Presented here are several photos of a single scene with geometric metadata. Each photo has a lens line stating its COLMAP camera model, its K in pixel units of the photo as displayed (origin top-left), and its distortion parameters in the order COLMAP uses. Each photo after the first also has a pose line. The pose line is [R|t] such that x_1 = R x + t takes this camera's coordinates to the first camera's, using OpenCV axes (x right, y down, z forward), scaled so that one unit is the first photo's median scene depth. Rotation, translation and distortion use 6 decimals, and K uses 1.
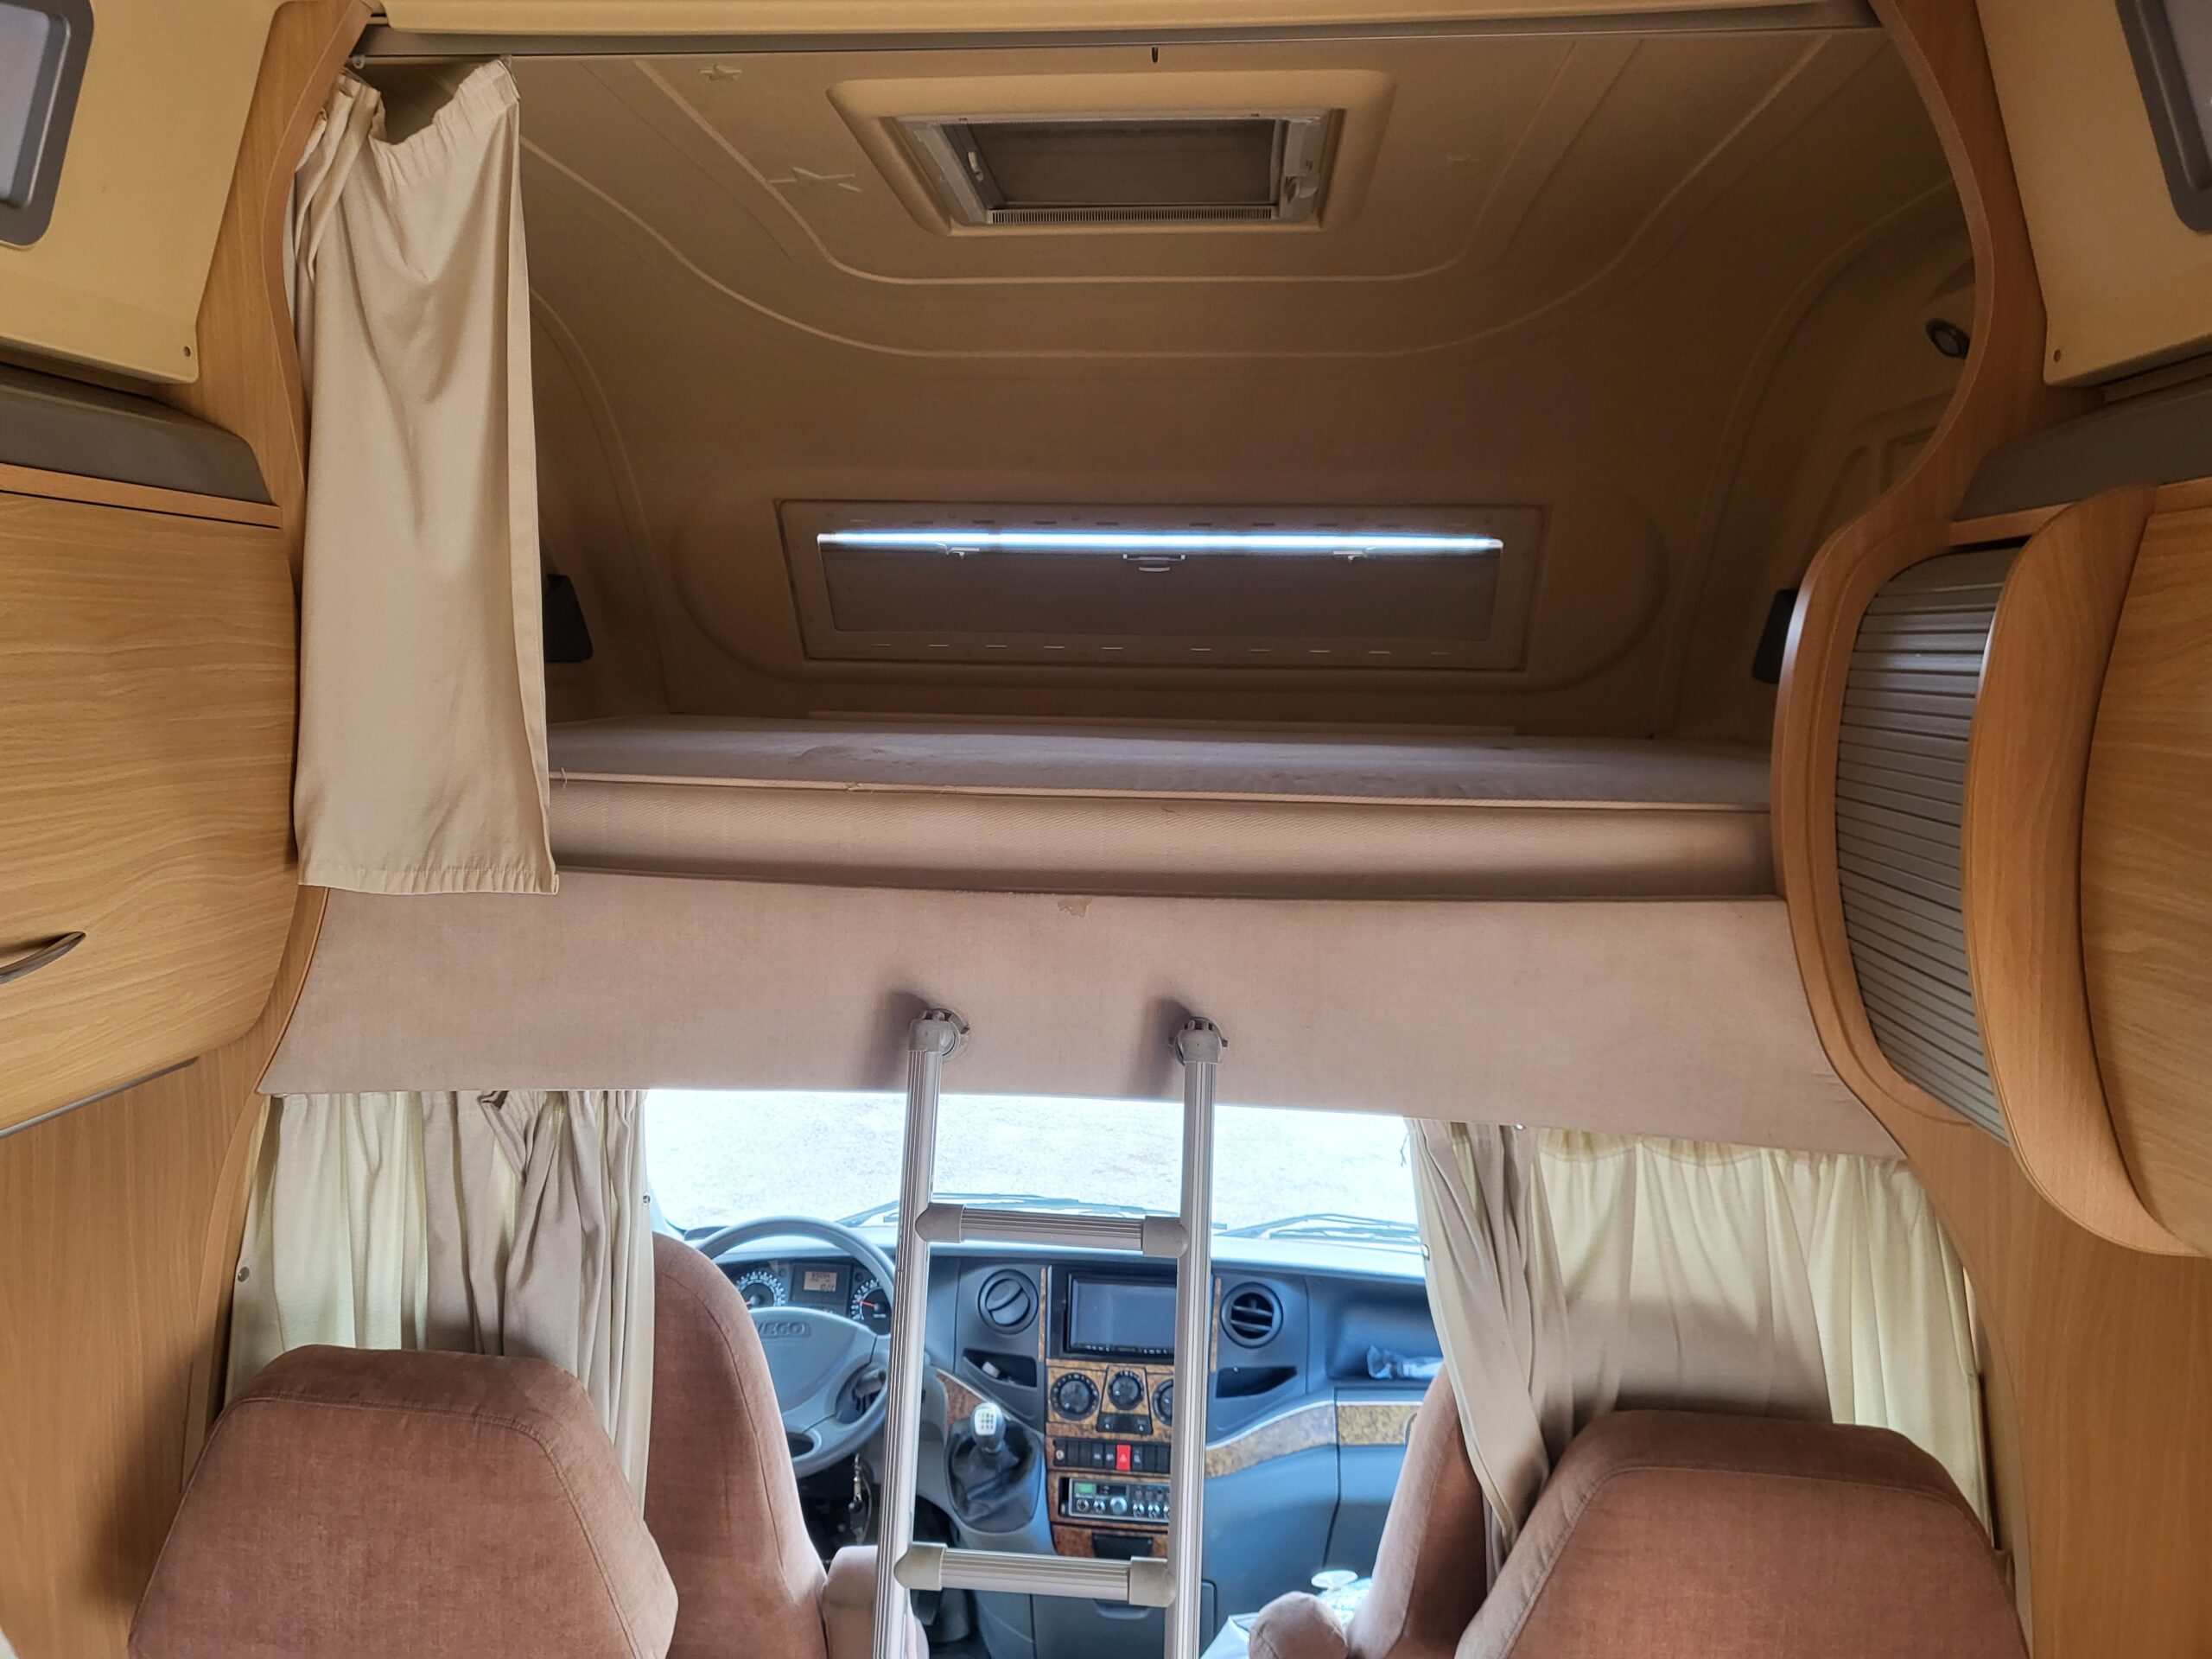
lens RADIAL K [[1702.0, 0, 1089.9], [0, 1702.0, 839.8], [0, 0, 1]] dist [-0.007491, 0.043700]
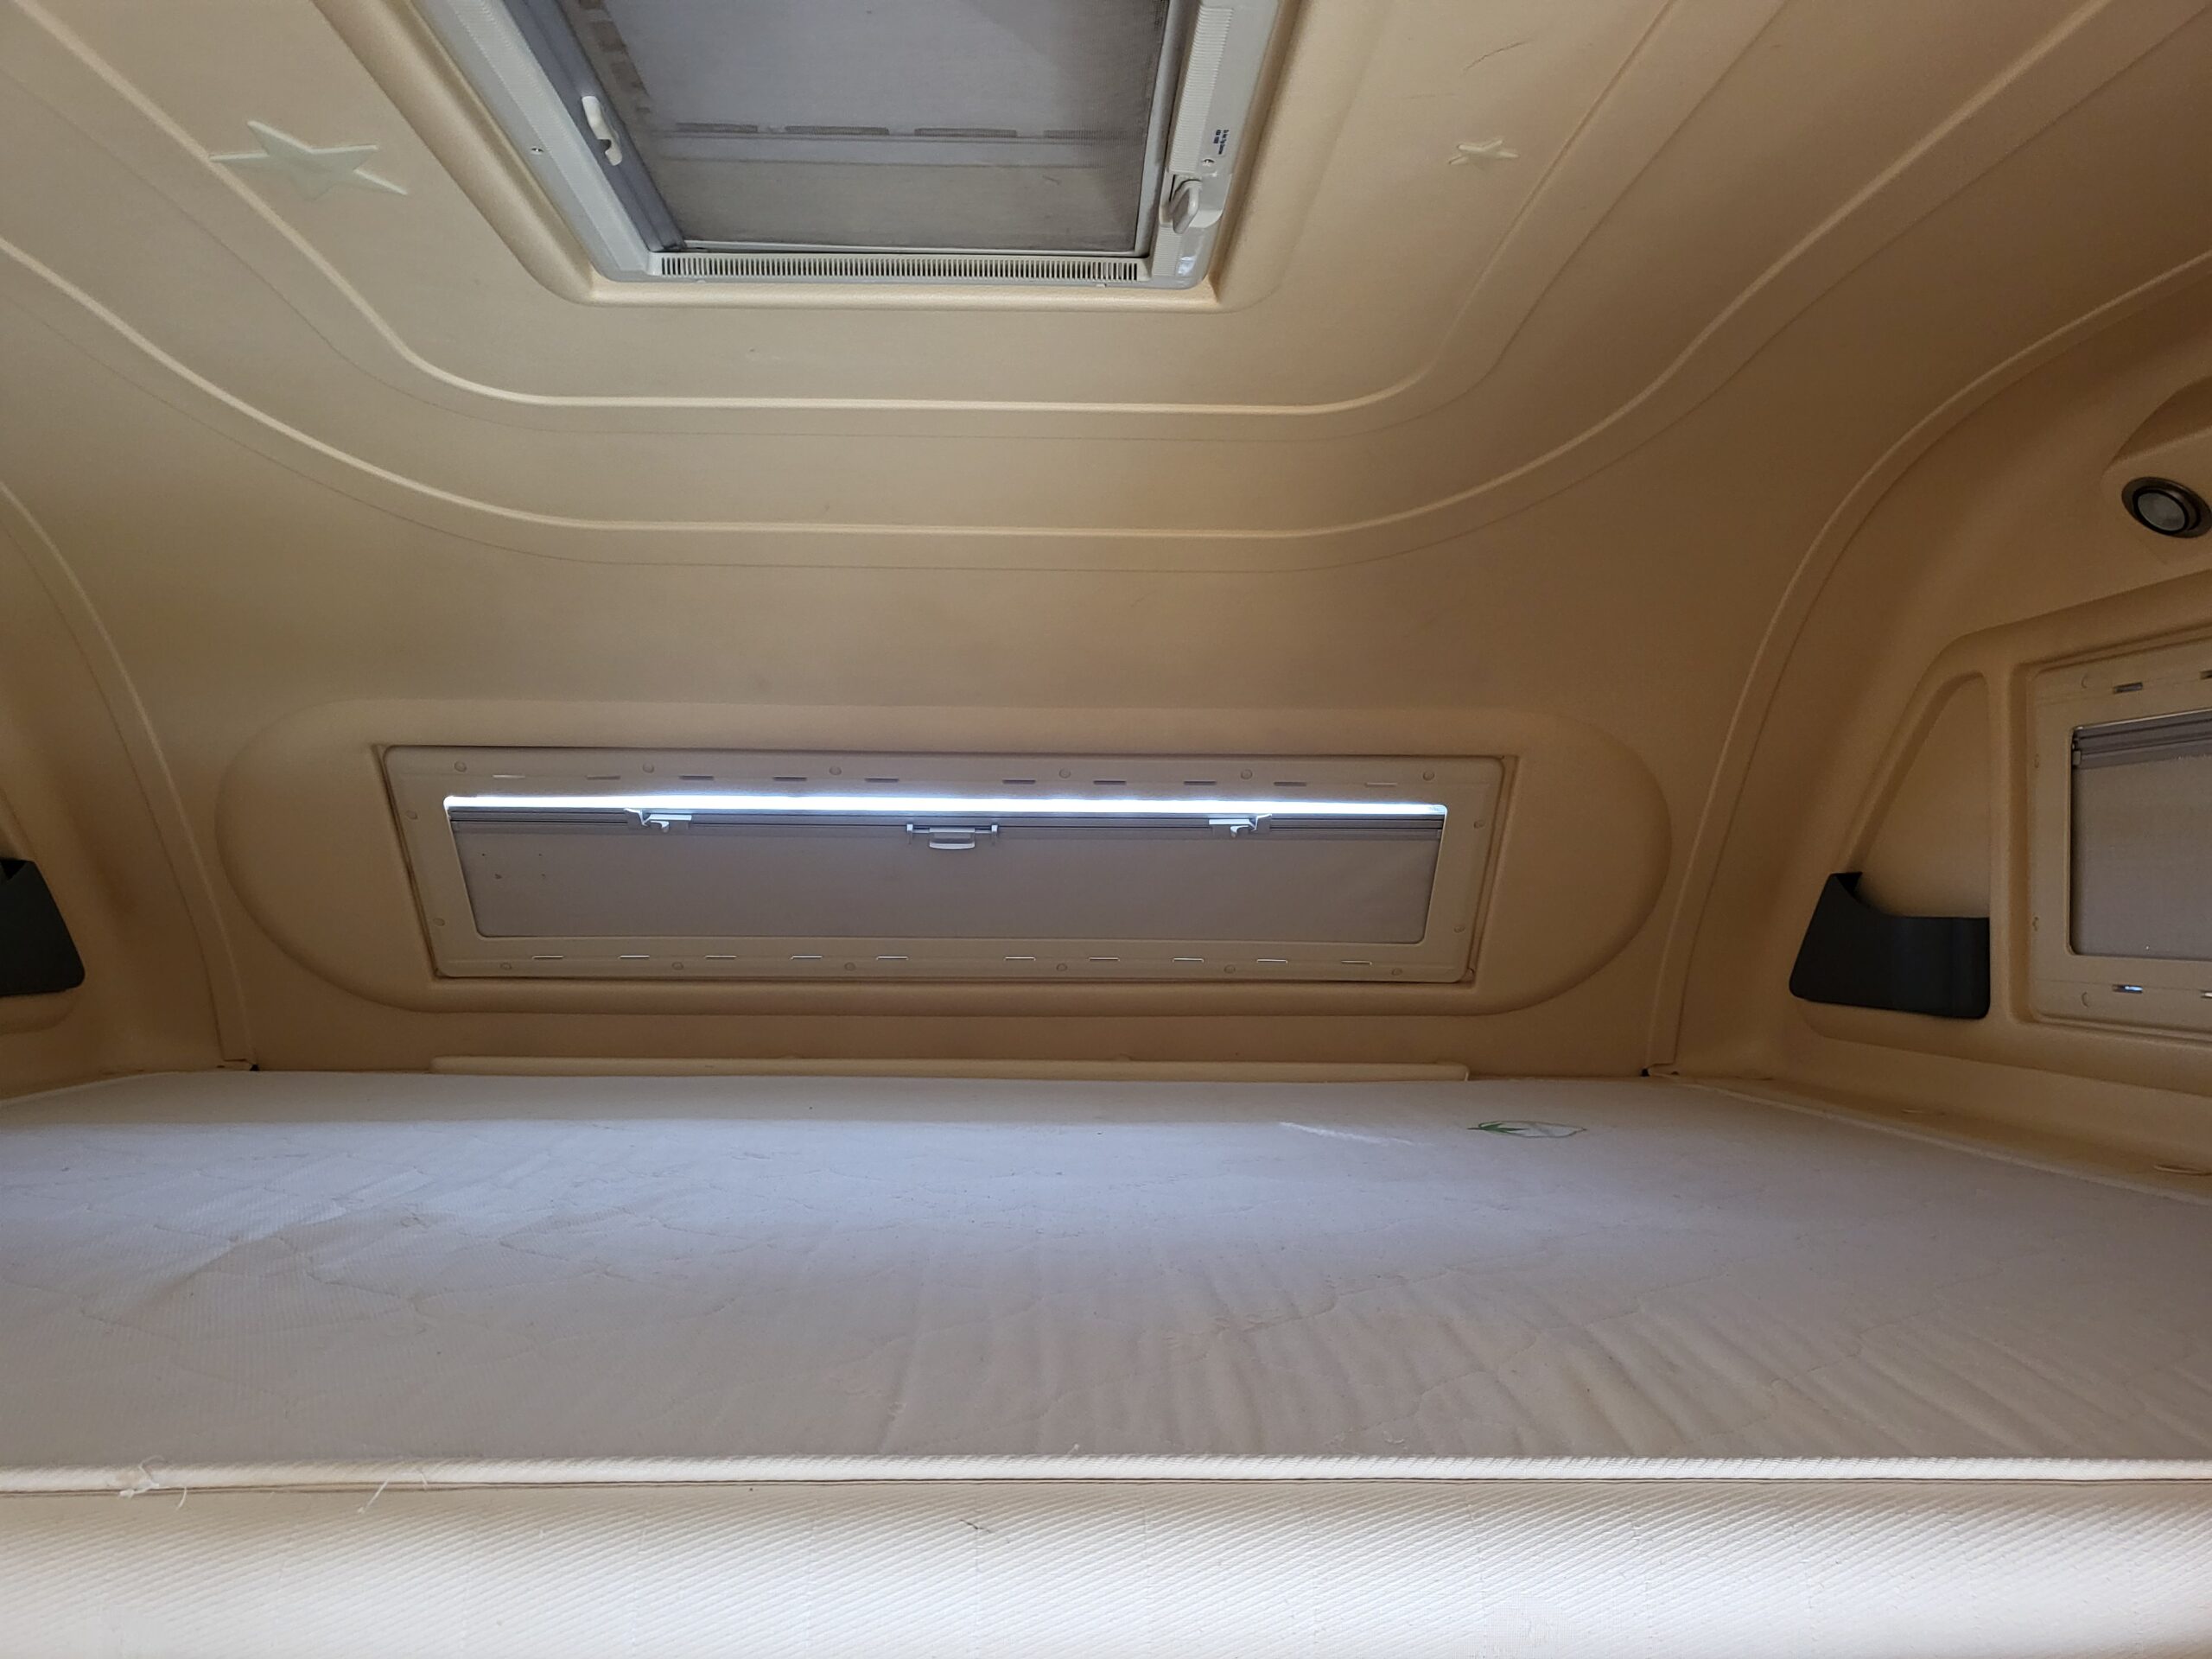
lens RADIAL K [[1682.1, 0, 1106.0], [0, 1682.1, 829.5], [0, 0, 1]] dist [0.031818, 0.004727]
pose [[0.991849, -0.003388, 0.127377, 0.013000], [0.022609, 0.988465, -0.149756, -0.057575], [-0.125400, 0.151415, 0.980484, 0.299230]]
